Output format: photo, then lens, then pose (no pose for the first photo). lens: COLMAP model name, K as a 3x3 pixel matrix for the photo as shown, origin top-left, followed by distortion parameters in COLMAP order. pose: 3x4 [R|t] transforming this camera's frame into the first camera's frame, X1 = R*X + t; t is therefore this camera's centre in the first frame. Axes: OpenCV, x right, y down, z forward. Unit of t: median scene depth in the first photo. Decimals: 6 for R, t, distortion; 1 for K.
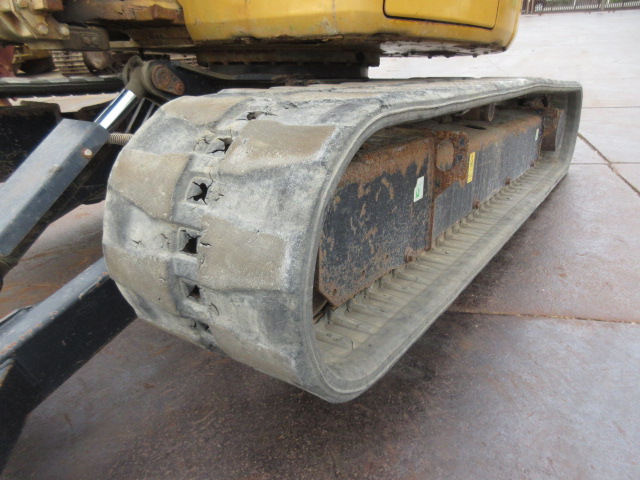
lens RADIAL K [[488.6, 0, 333.5], [0, 488.6, 238.3], [0, 0, 1]] dist [-0.020220, 0.023619]
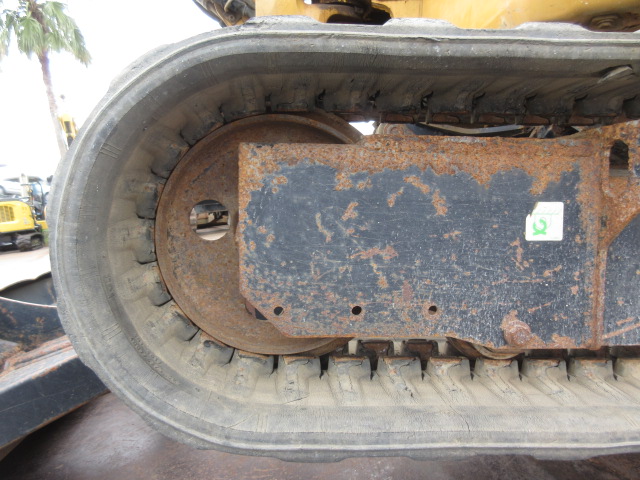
lens RADIAL K [[488.6, 0, 320.5], [0, 488.6, 239.2], [0, 0, 1]] dist [-0.020220, 0.023619]
pose [[0.594970, 0.053690, -0.801953, 0.487770], [-0.266325, 0.954568, -0.133680, 0.069835], [0.758341, 0.293116, 0.582239, 0.468815]]
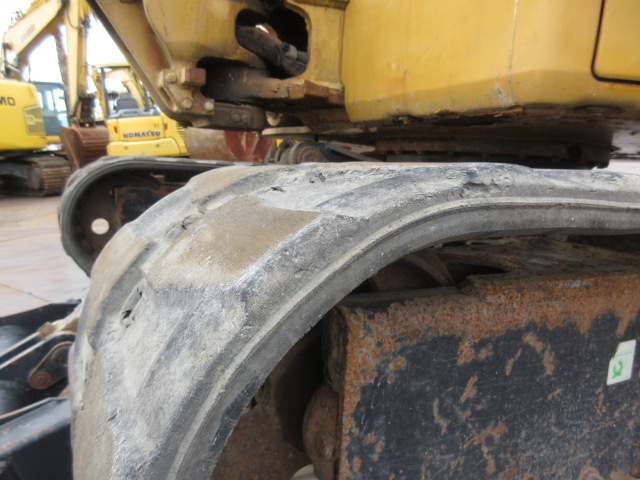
lens RADIAL K [[488.6, 0, 317.6], [0, 488.6, 231.0], [0, 0, 1]] dist [-0.020220, 0.023619]
pose [[0.877335, 0.105923, -0.468043, 0.117453], [-0.206398, 0.963803, -0.168769, -0.080815], [0.433225, 0.244670, 0.867440, 0.358111]]
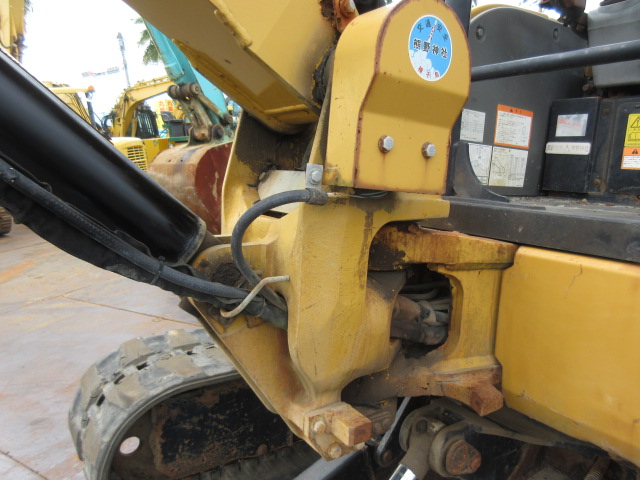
lens RADIAL K [[488.6, 0, 324.0], [0, 488.6, 238.7], [0, 0, 1]] dist [-0.020220, 0.023619]
pose [[0.933257, 0.096543, -0.345992, -0.426400], [-0.163763, 0.971635, -0.170606, -0.646311], [0.319707, 0.215880, 0.922596, 0.296515]]
